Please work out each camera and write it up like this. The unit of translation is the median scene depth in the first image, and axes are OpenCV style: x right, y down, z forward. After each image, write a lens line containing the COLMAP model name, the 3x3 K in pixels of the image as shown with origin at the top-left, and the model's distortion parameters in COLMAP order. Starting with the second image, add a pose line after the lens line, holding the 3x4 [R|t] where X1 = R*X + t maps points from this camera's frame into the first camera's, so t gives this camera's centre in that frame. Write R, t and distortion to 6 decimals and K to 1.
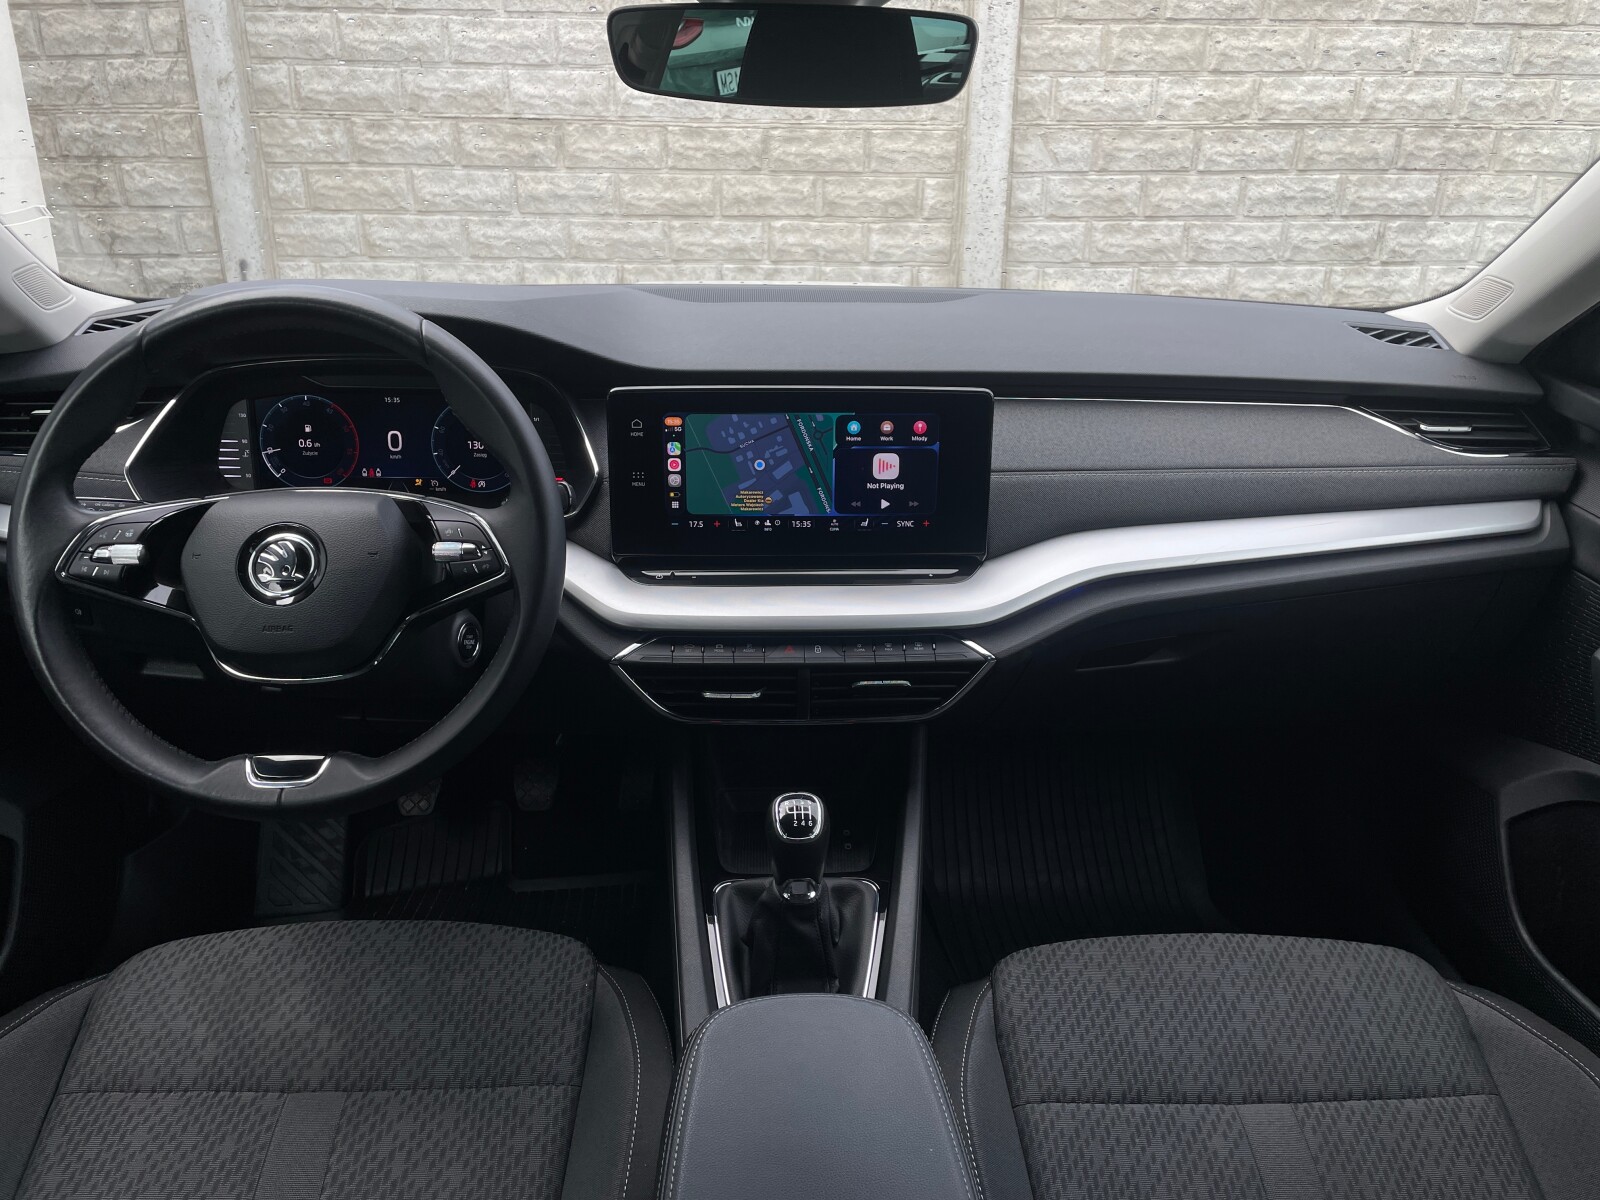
lens RADIAL K [[1216.7, 0, 804.3], [0, 1216.7, 586.3], [0, 0, 1]] dist [0.098692, -0.126837]
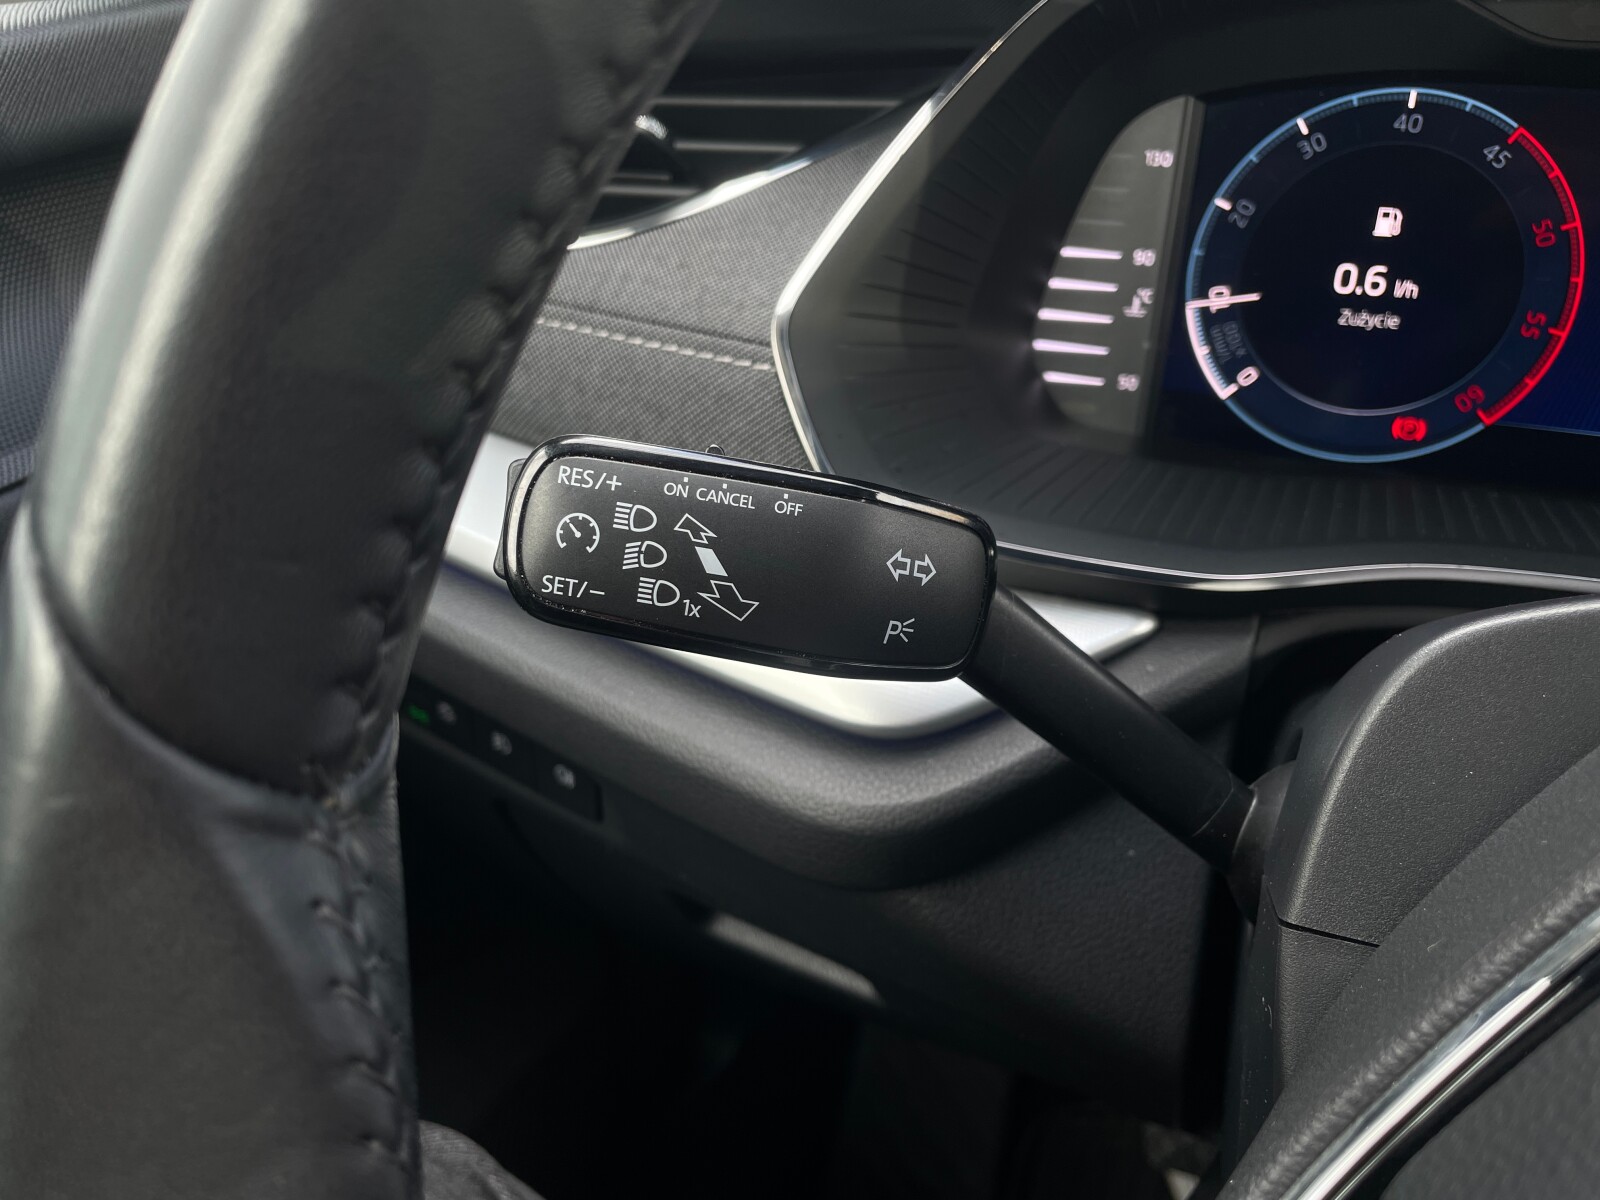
lens RADIAL K [[1221.3, 0, 798.0], [0, 1221.3, 593.0], [0, 0, 1]] dist [0.102026, -0.134949]
pose [[0.916449, 0.164310, -0.364860, -0.145061], [-0.136878, 0.985526, 0.100012, -0.021183], [0.376012, -0.041715, 0.925675, 0.250607]]
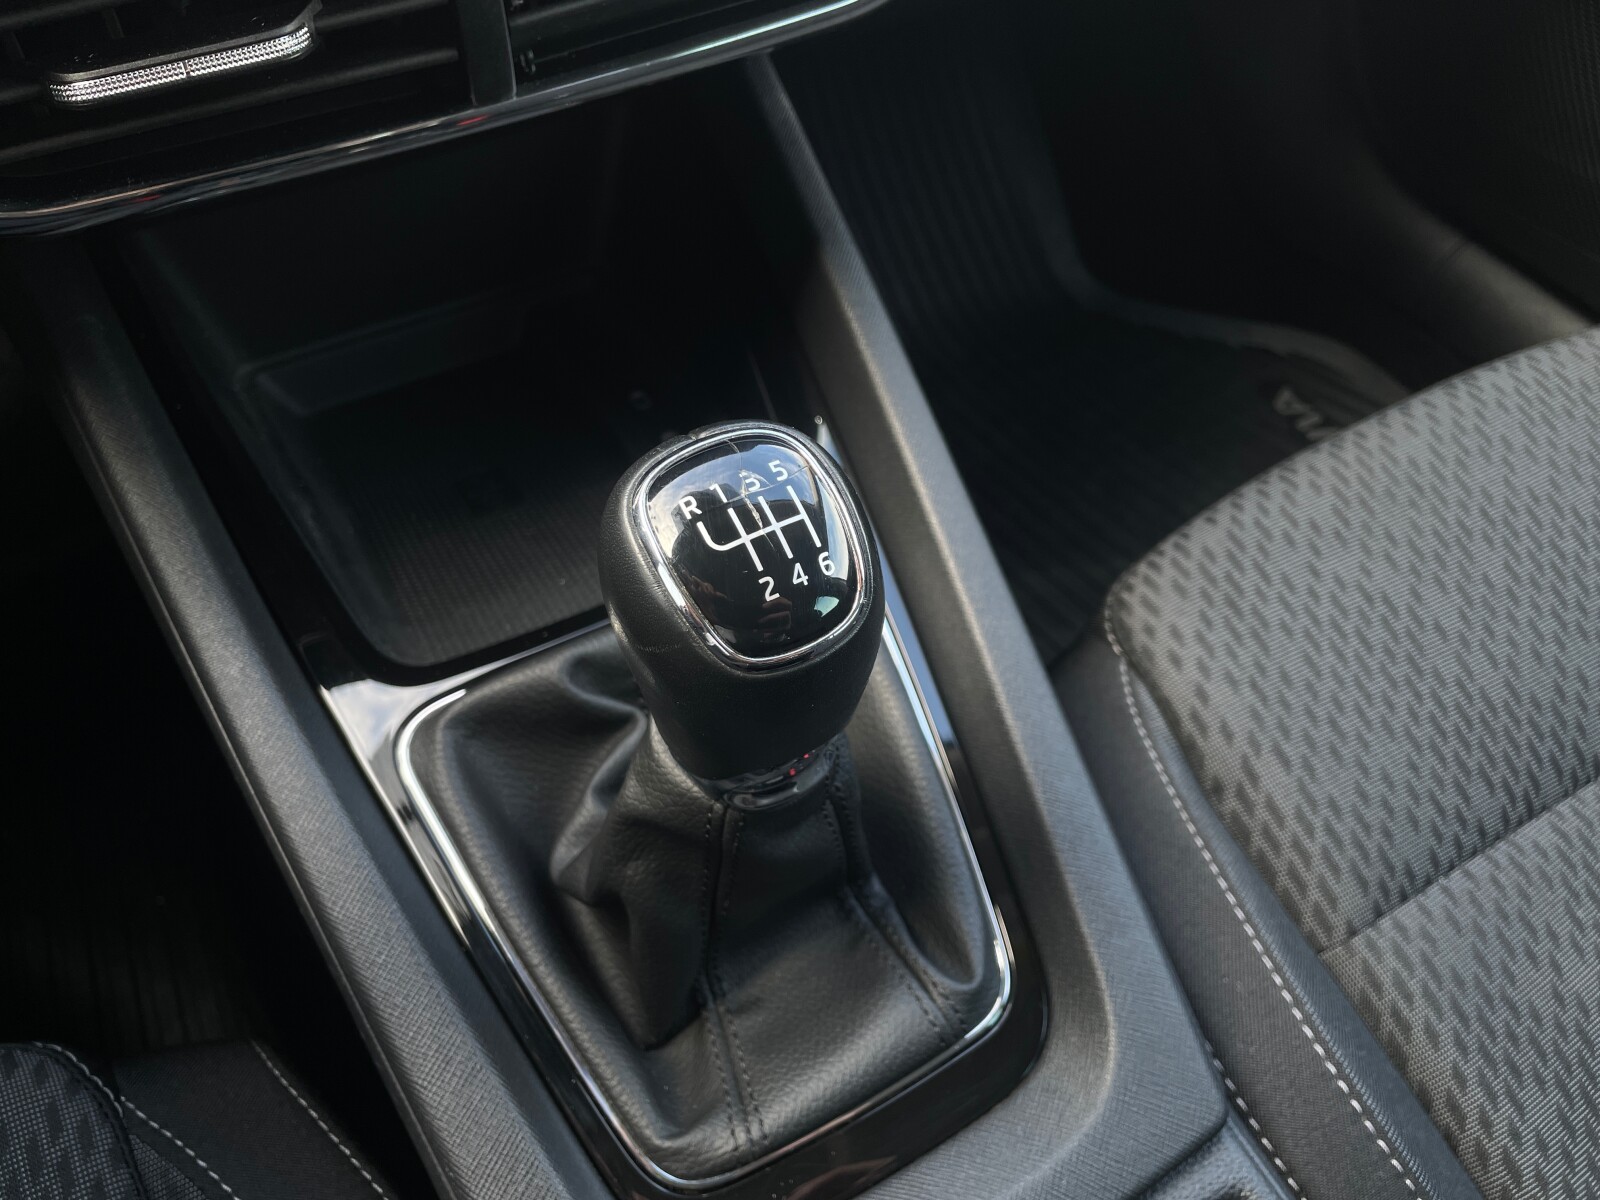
lens RADIAL K [[1221.3, 0, 798.0], [0, 1221.3, 593.0], [0, 0, 1]] dist [0.102026, -0.134949]
pose [[0.894046, -0.346496, 0.283940, -0.018187], [0.165363, 0.844330, 0.509668, 0.023821], [-0.416338, -0.408714, 0.812167, 0.231598]]
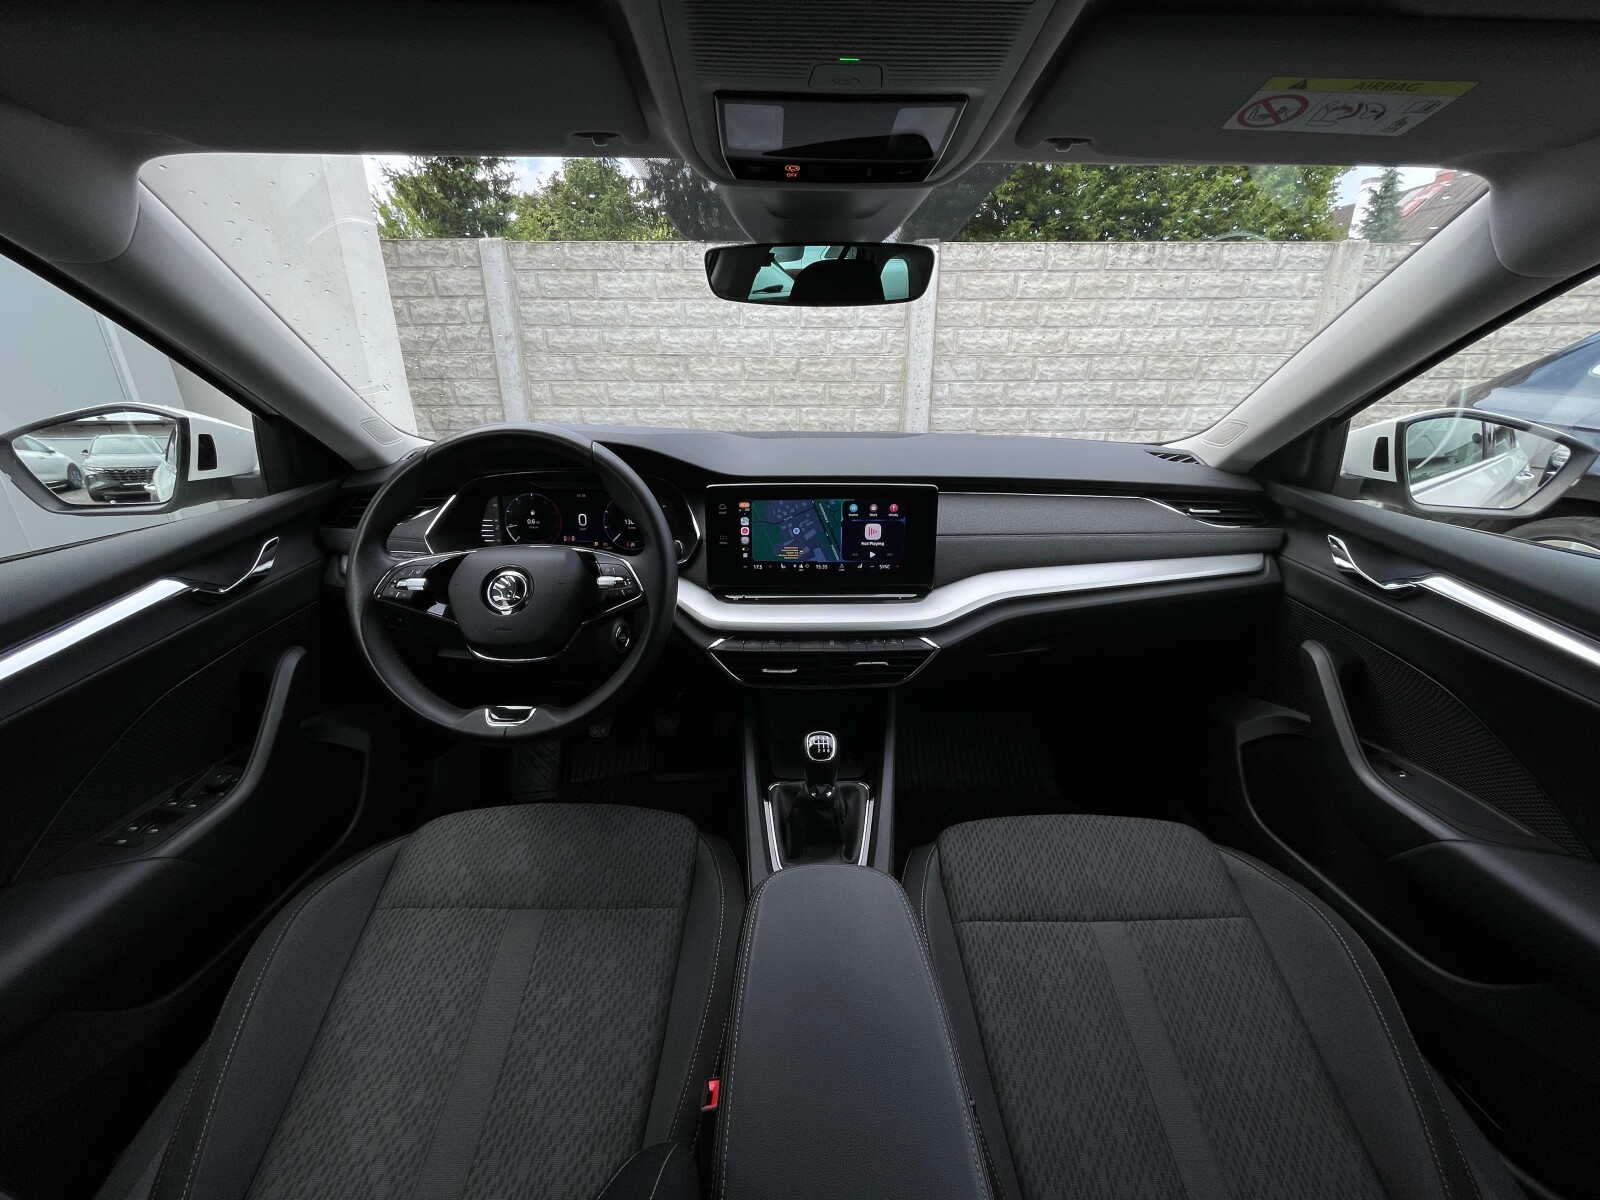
lens RADIAL K [[649.5, 0, 800.0], [0, 649.5, 600.0], [0, 0, 1]] dist [-0.000554, 0.000499]
pose [[0.999645, -0.000293, -0.026629, -0.002672], [-0.000075, 0.999905, -0.013804, 0.001989], [0.026630, 0.013801, 0.999550, 0.039259]]
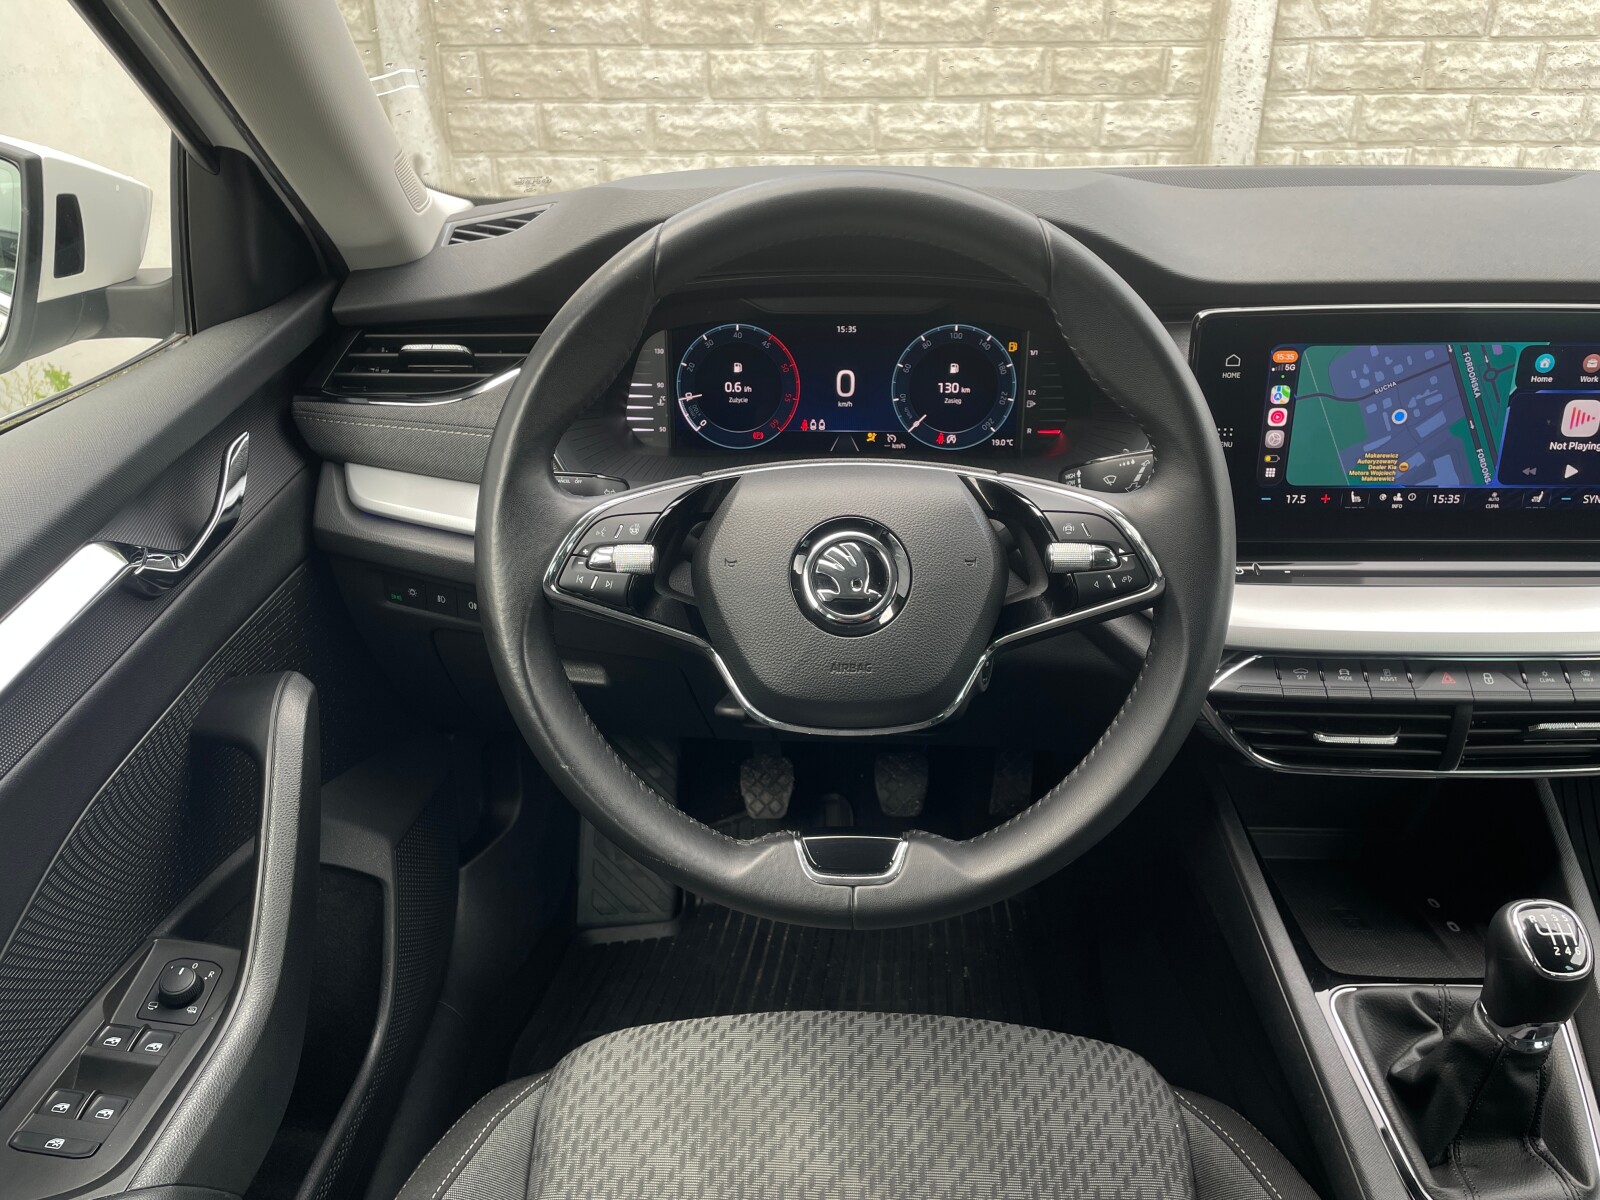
lens RADIAL K [[1221.3, 0, 798.0], [0, 1221.3, 593.0], [0, 0, 1]] dist [0.102026, -0.134949]
pose [[0.997633, 0.011547, -0.067782, -0.110541], [-0.006009, 0.996669, 0.081335, -0.017716], [0.068495, -0.080736, 0.994379, 0.080435]]
